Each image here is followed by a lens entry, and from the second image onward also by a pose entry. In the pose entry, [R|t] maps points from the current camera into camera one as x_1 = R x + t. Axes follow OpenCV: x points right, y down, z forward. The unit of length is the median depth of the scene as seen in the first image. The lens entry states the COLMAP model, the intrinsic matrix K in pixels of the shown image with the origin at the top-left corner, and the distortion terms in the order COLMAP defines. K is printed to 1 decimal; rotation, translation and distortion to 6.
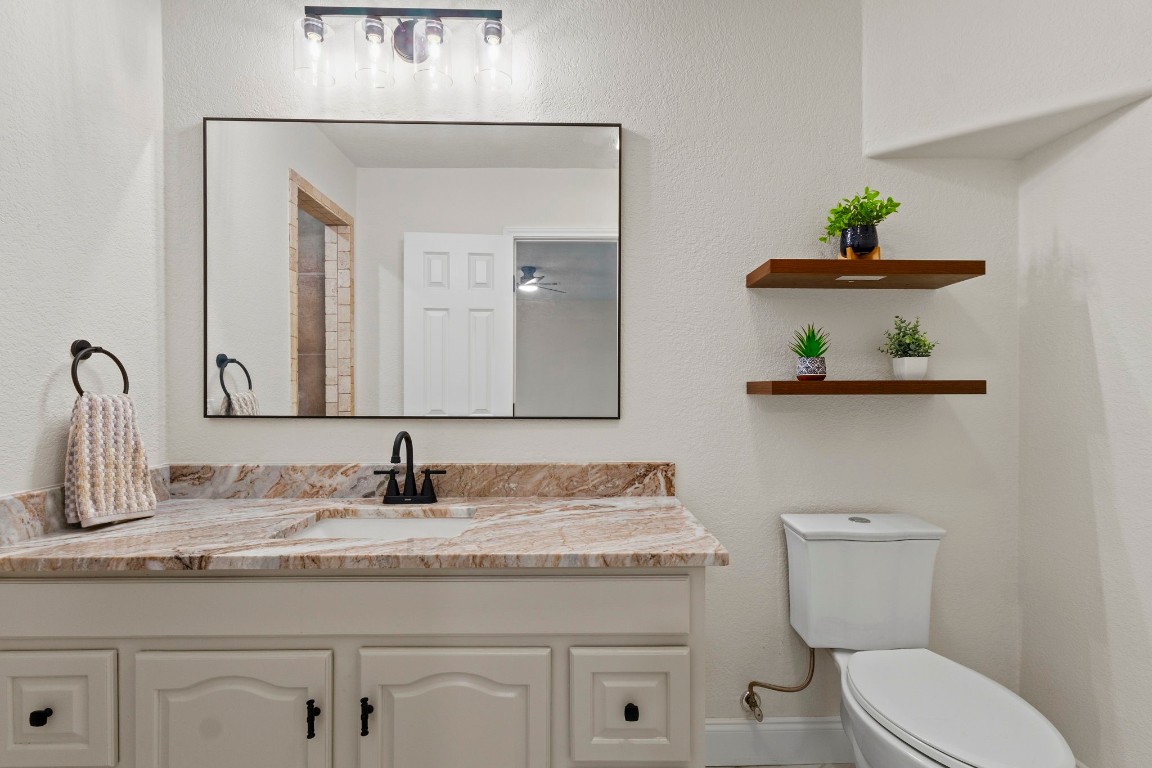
lens RADIAL K [[535.8, 0, 575.0], [0, 535.8, 388.6], [0, 0, 1]] dist [0.000828, 0.001251]
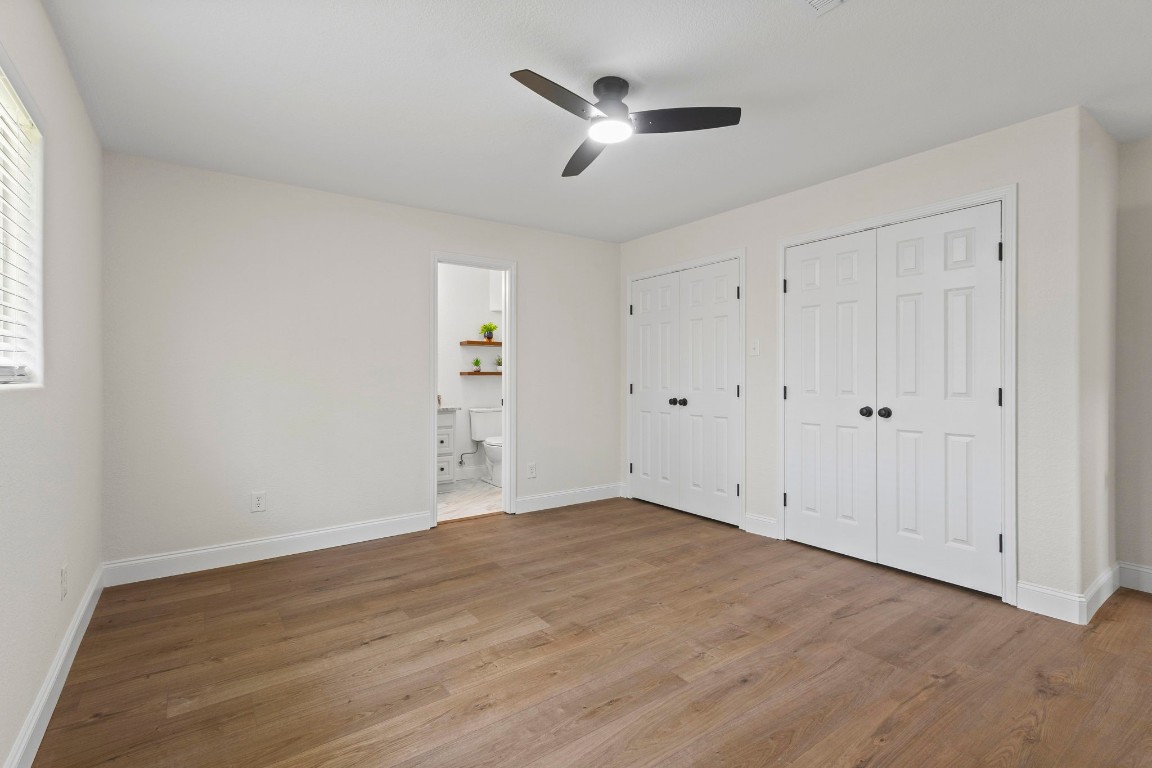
lens RADIAL K [[526.1, 0, 577.9], [0, 526.1, 376.7], [0, 0, 1]] dist [0.000314, 0.000209]
pose [[0.820369, -0.001061, 0.571833, -0.807097], [0.000526, 0.999999, 0.001102, 0.012194], [-0.571834, -0.000603, 0.820369, -1.803499]]
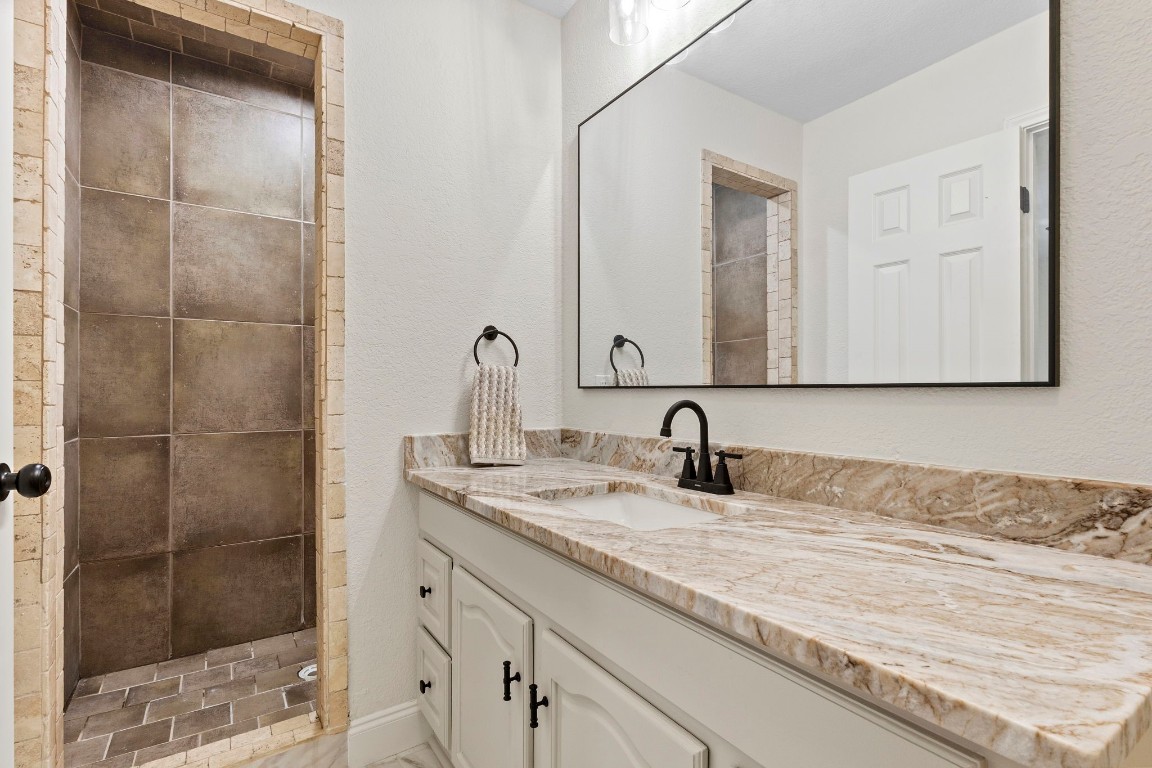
lens RADIAL K [[535.8, 0, 575.0], [0, 535.8, 388.6], [0, 0, 1]] dist [0.000828, 0.001251]
pose [[0.535405, -0.007576, -0.844562, 0.270724], [0.001466, 0.999967, -0.008041, 0.065471], [0.844594, 0.003067, 0.535398, 0.399391]]
